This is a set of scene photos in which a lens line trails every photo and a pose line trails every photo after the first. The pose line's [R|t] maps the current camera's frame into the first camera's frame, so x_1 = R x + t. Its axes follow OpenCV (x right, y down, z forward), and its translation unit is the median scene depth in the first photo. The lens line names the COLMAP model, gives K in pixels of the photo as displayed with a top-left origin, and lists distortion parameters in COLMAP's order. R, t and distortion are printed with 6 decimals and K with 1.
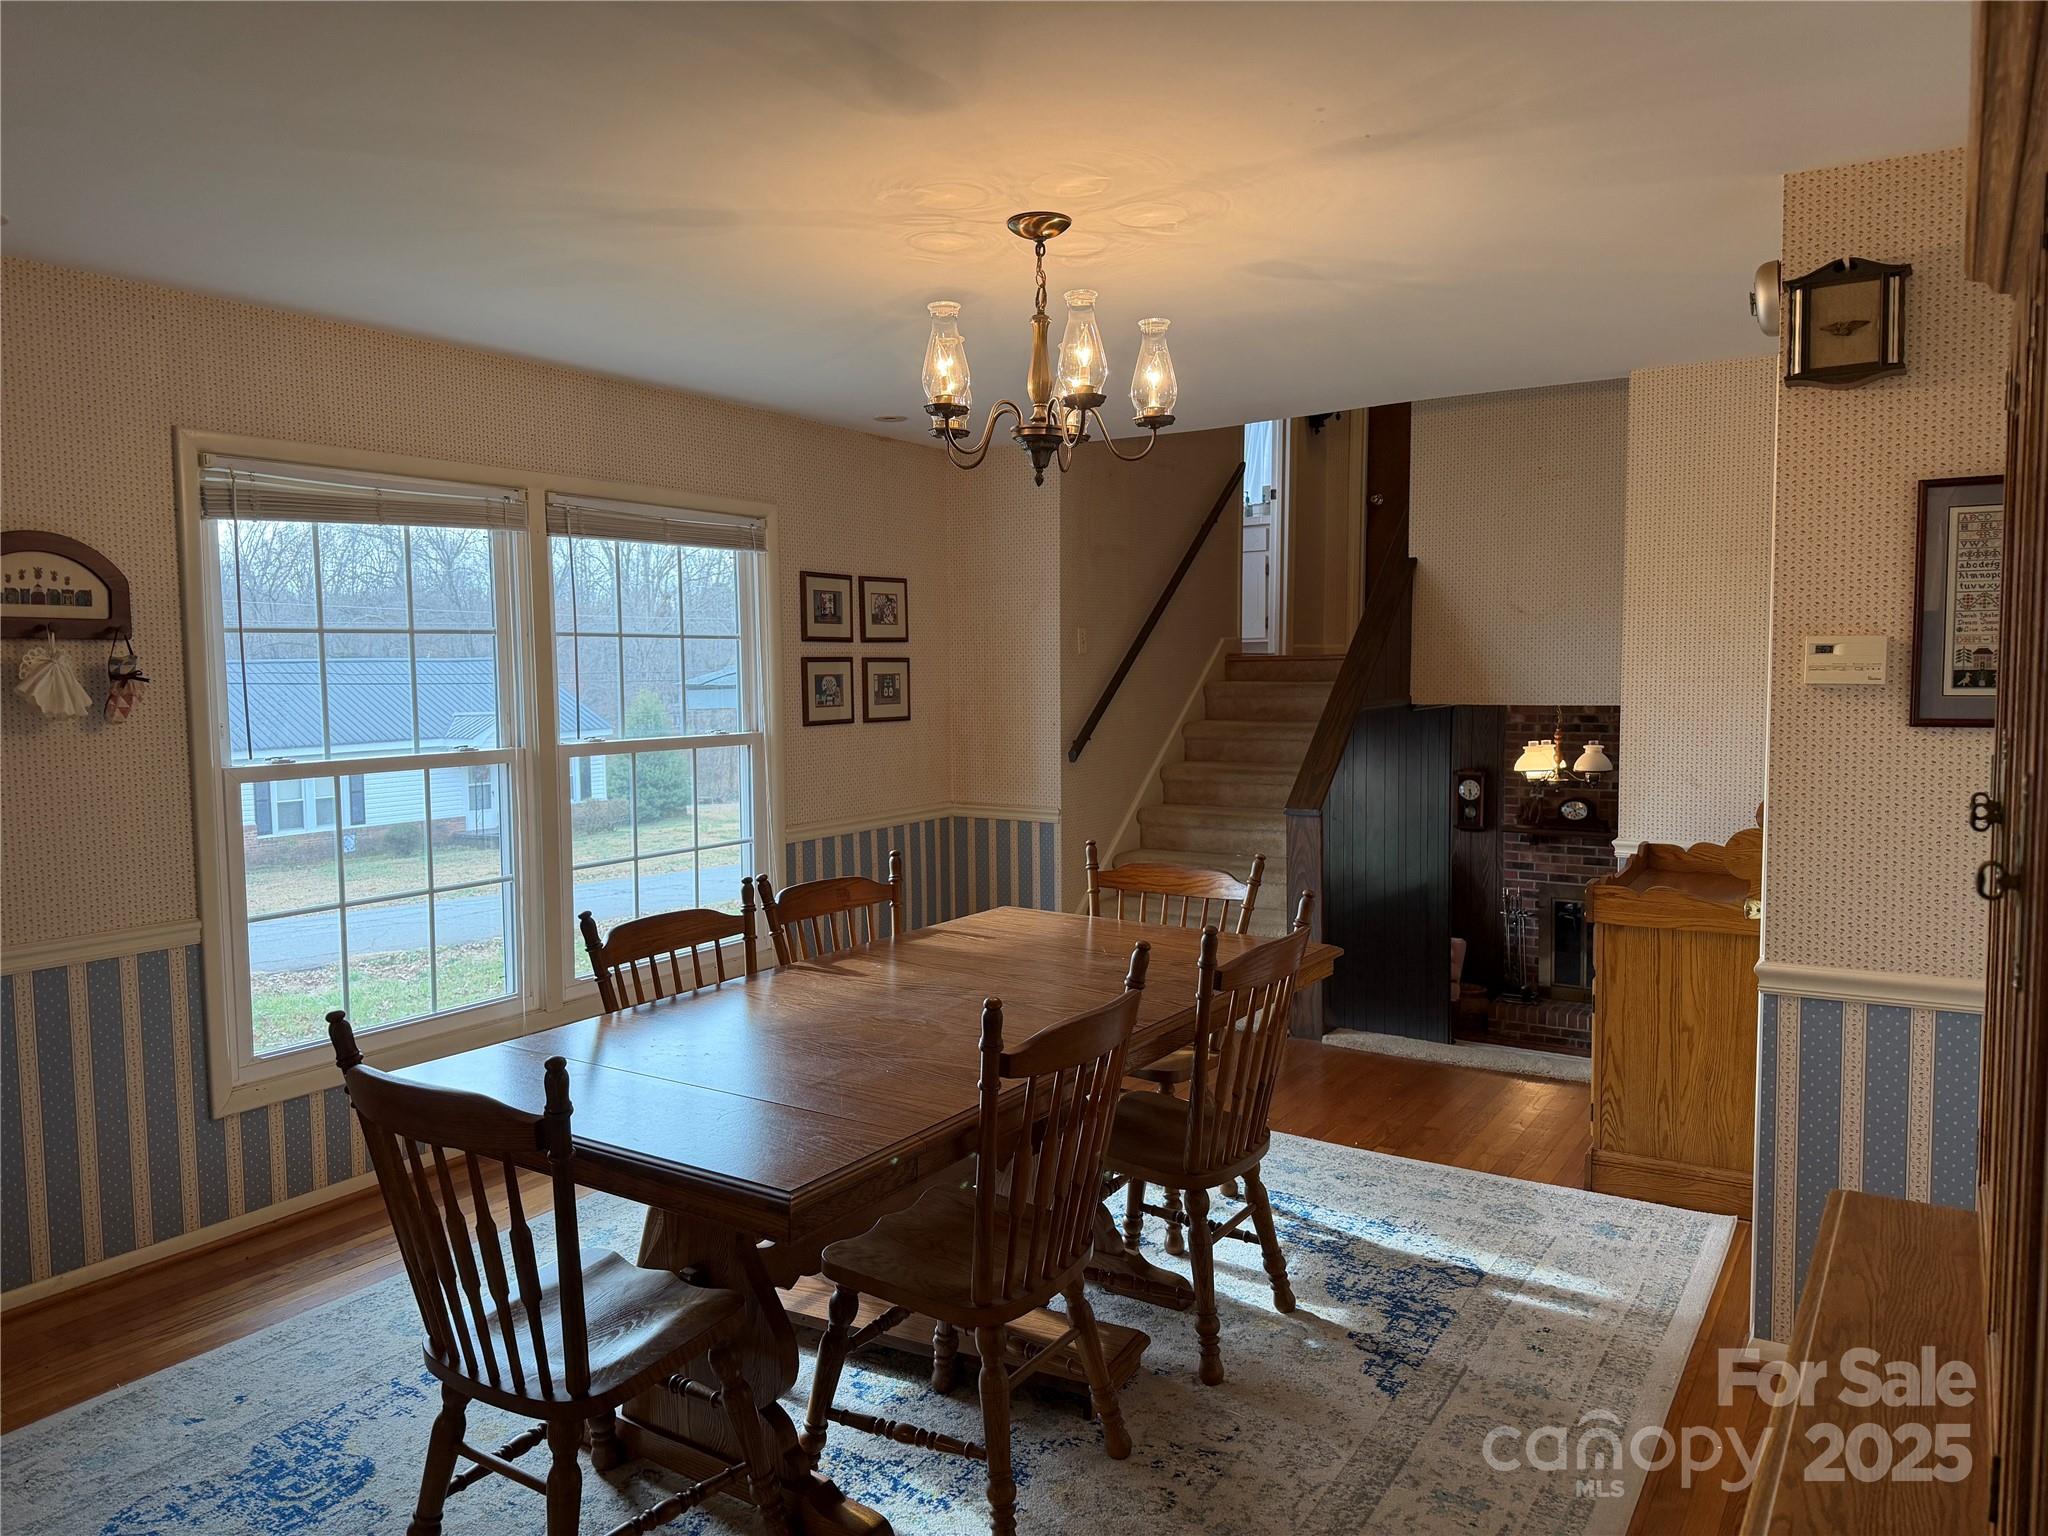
lens RADIAL K [[1446.1, 0, 1022.7], [0, 1446.1, 766.7], [0, 0, 1]] dist [0.037049, -0.036737]
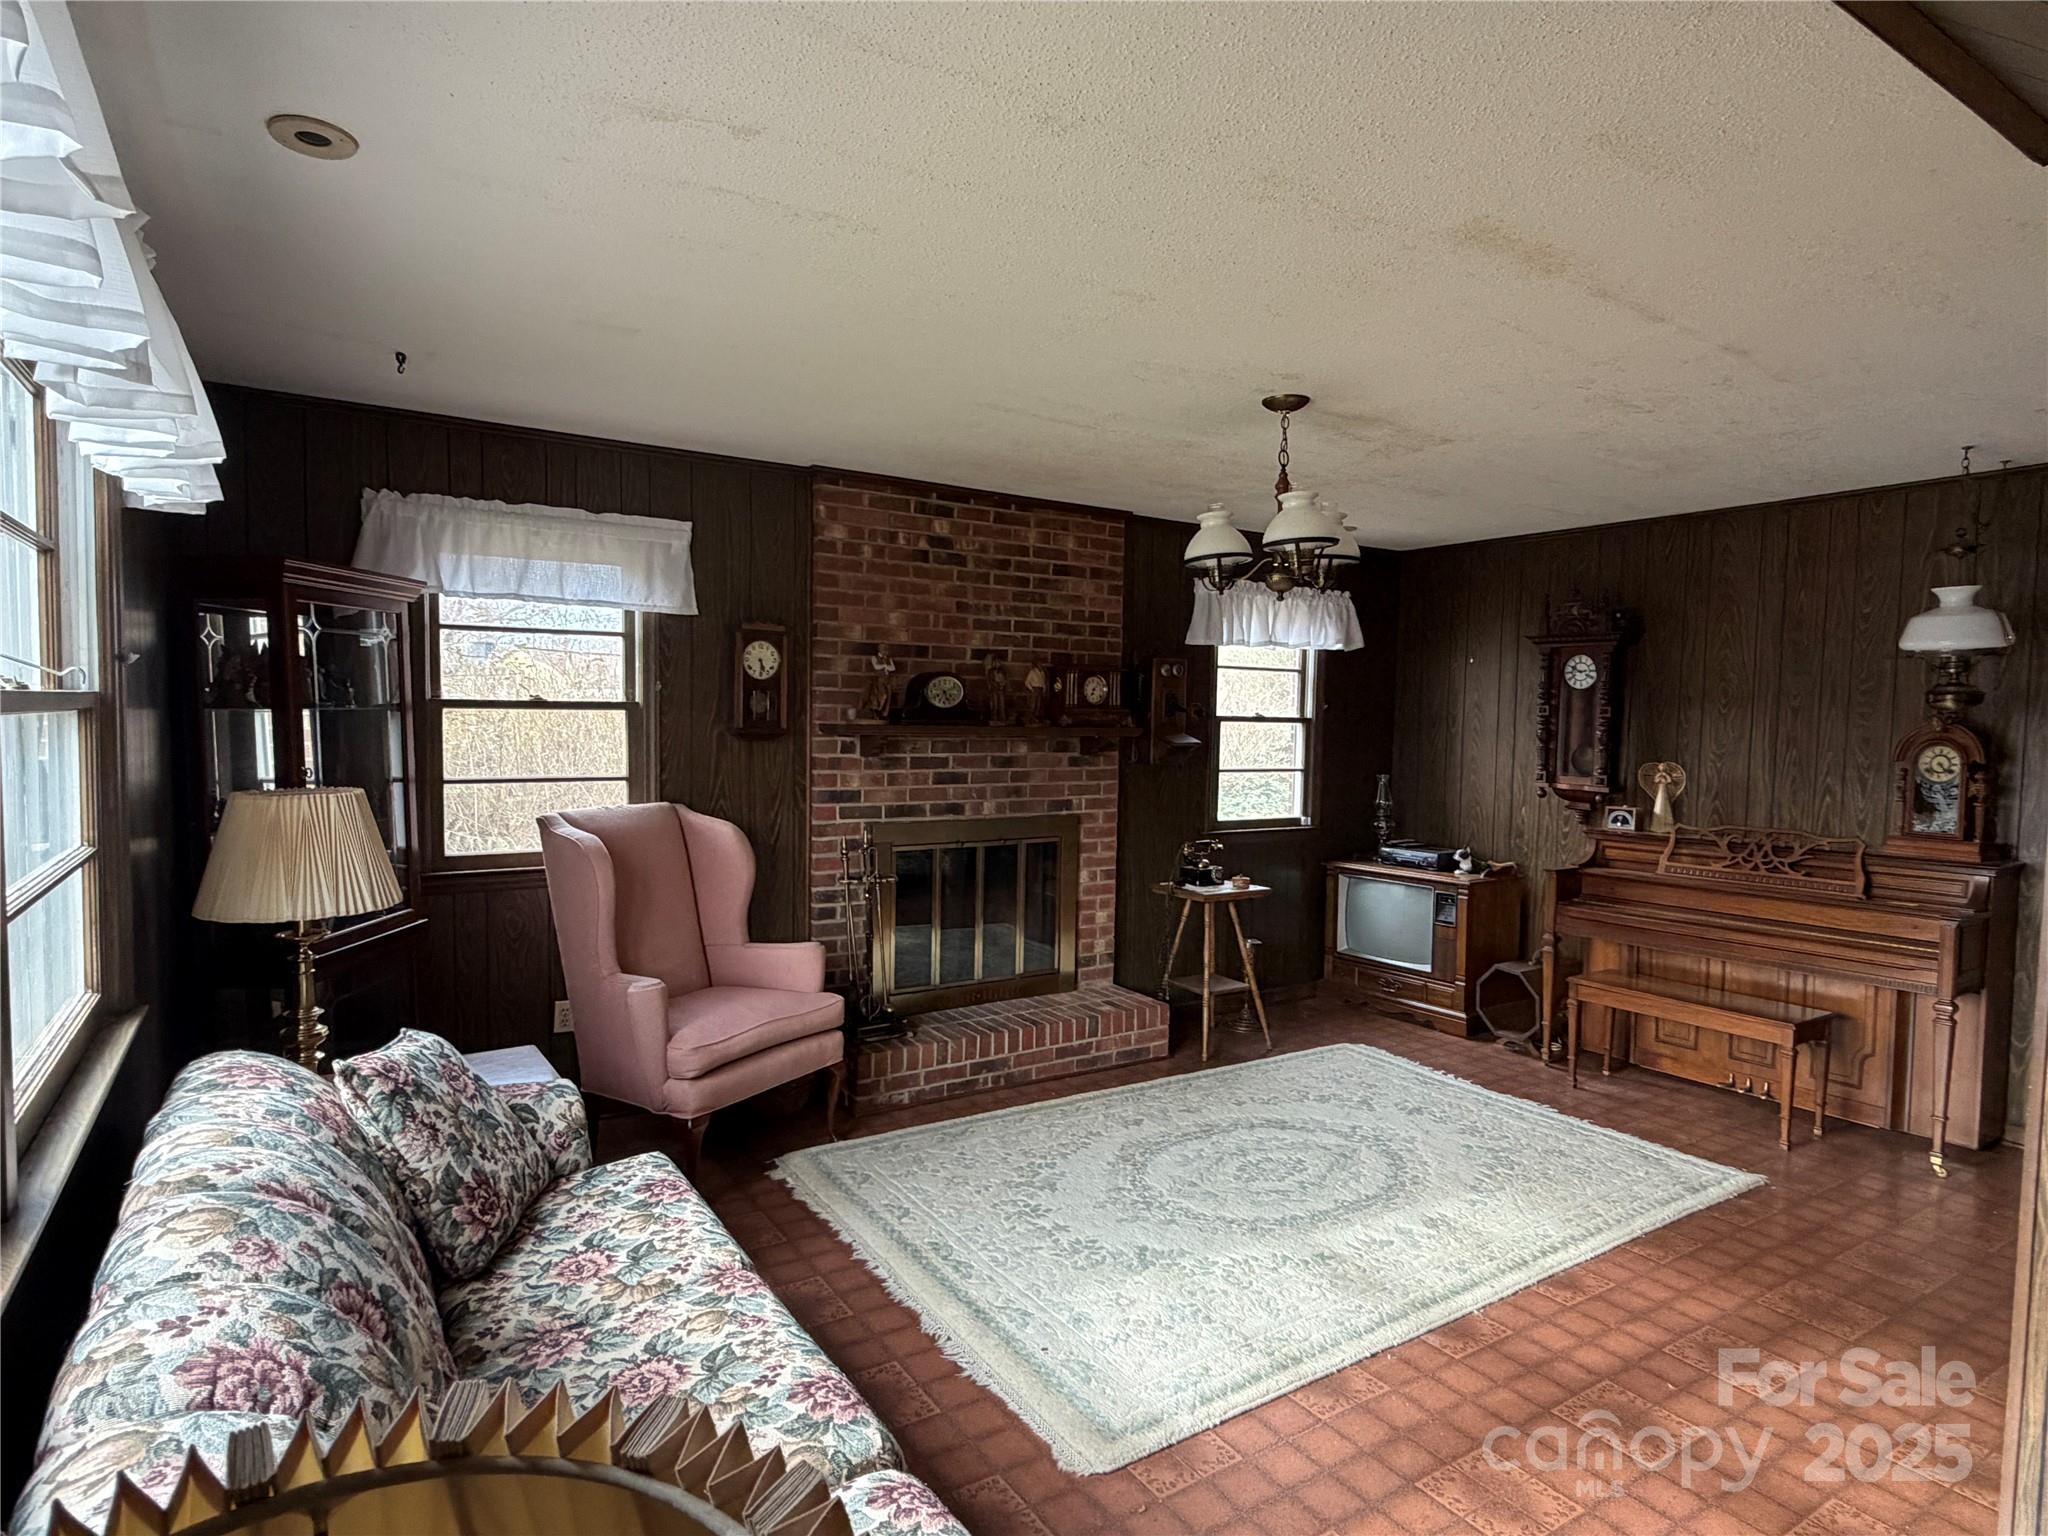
lens RADIAL K [[1157.3, 0, 1036.6], [0, 1157.3, 768.7], [0, 0, 1]] dist [0.004325, 0.000178]
pose [[0.403463, -0.033306, 0.914389, -0.036486], [0.044531, 0.998868, 0.016734, 0.053593], [-0.913911, 0.033967, 0.404490, 0.752281]]
